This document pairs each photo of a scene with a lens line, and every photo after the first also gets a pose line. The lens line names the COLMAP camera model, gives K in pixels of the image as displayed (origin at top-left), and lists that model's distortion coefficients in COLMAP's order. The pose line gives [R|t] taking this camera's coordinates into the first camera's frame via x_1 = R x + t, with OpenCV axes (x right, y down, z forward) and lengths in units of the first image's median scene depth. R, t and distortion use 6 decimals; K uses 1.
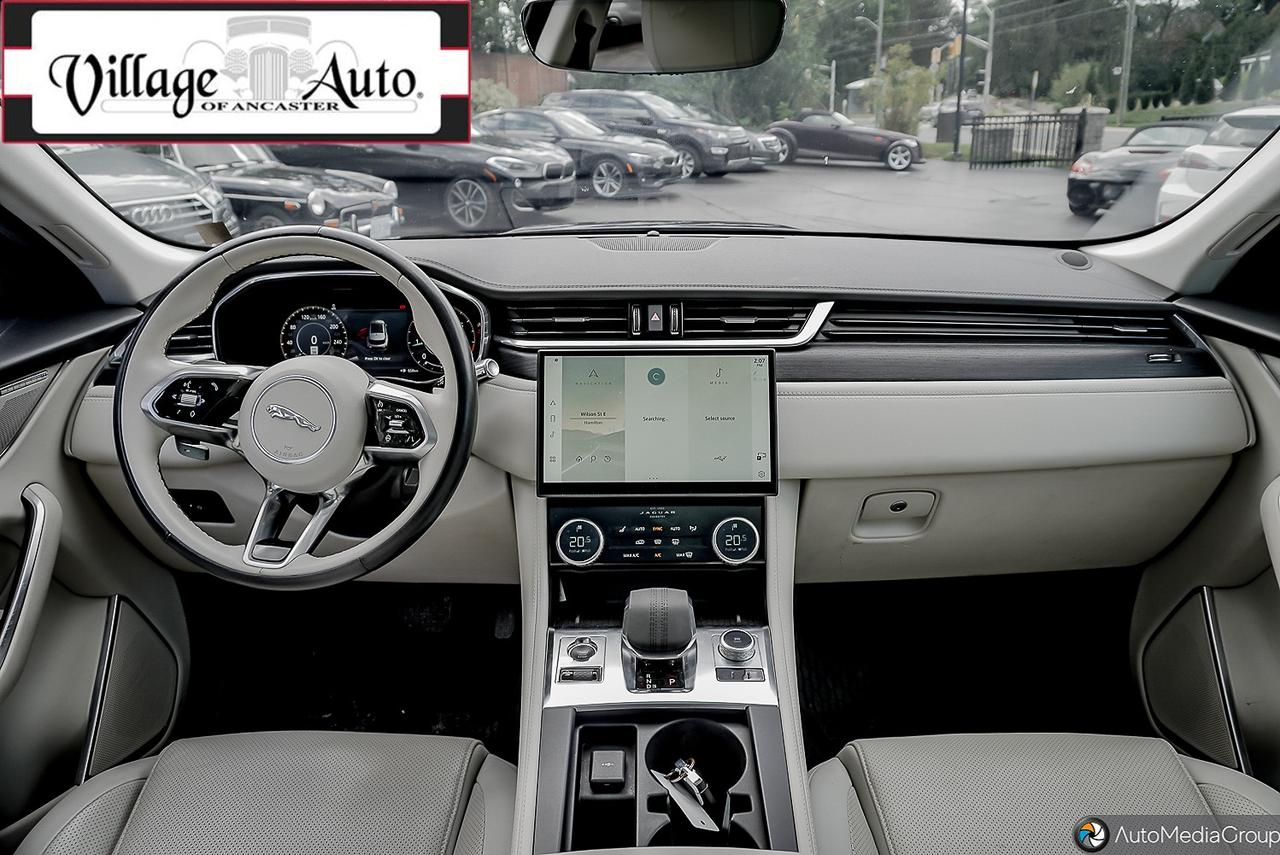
lens RADIAL K [[861.2, 0, 637.1], [0, 861.2, 432.9], [0, 0, 1]] dist [-0.046355, 0.035434]
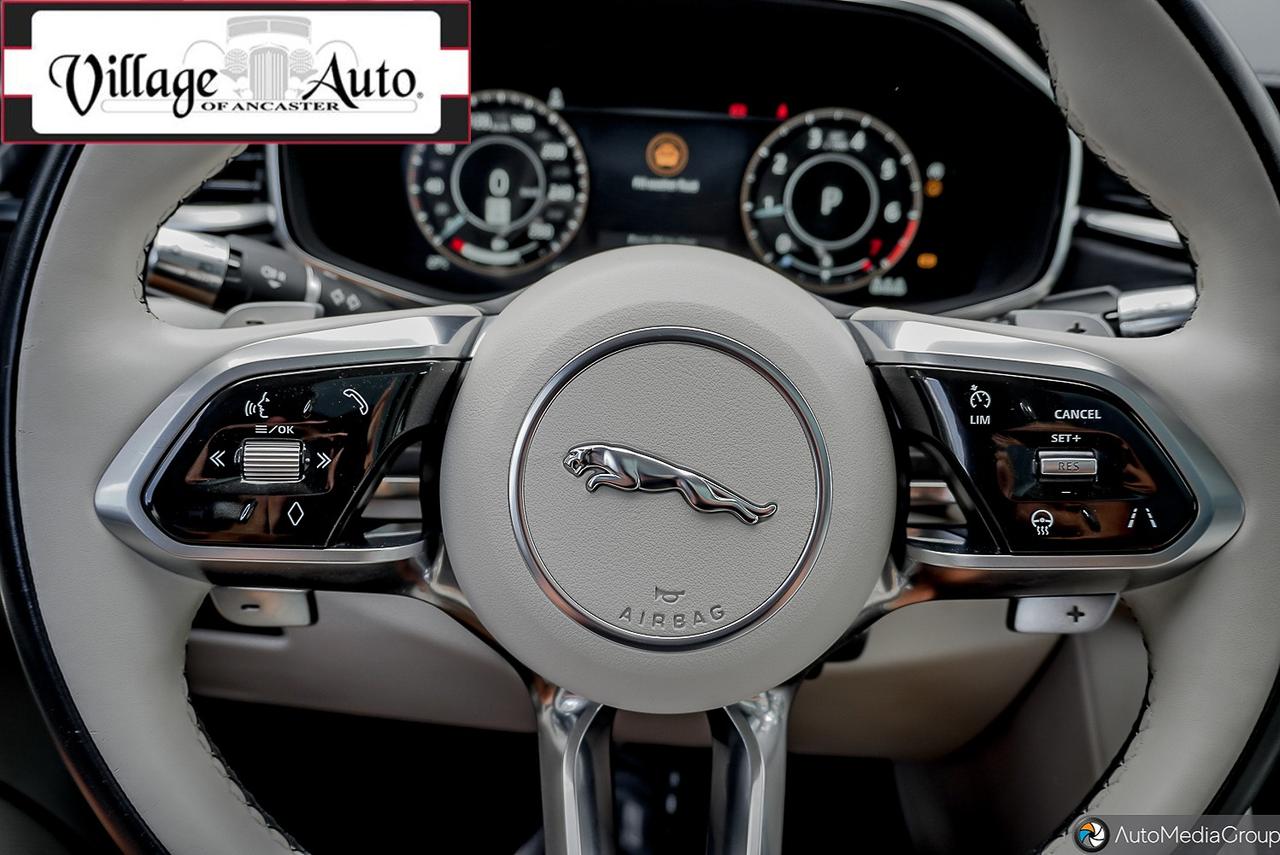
lens RADIAL K [[1072.8, 0, 640.0], [0, 1072.8, 427.5], [0, 0, 1]] dist [-0.004624, -0.000473]
pose [[0.998149, 0.052846, 0.030093, -0.368927], [-0.055836, 0.992451, 0.109191, -0.063547], [-0.024096, -0.110669, 0.993565, 0.578042]]
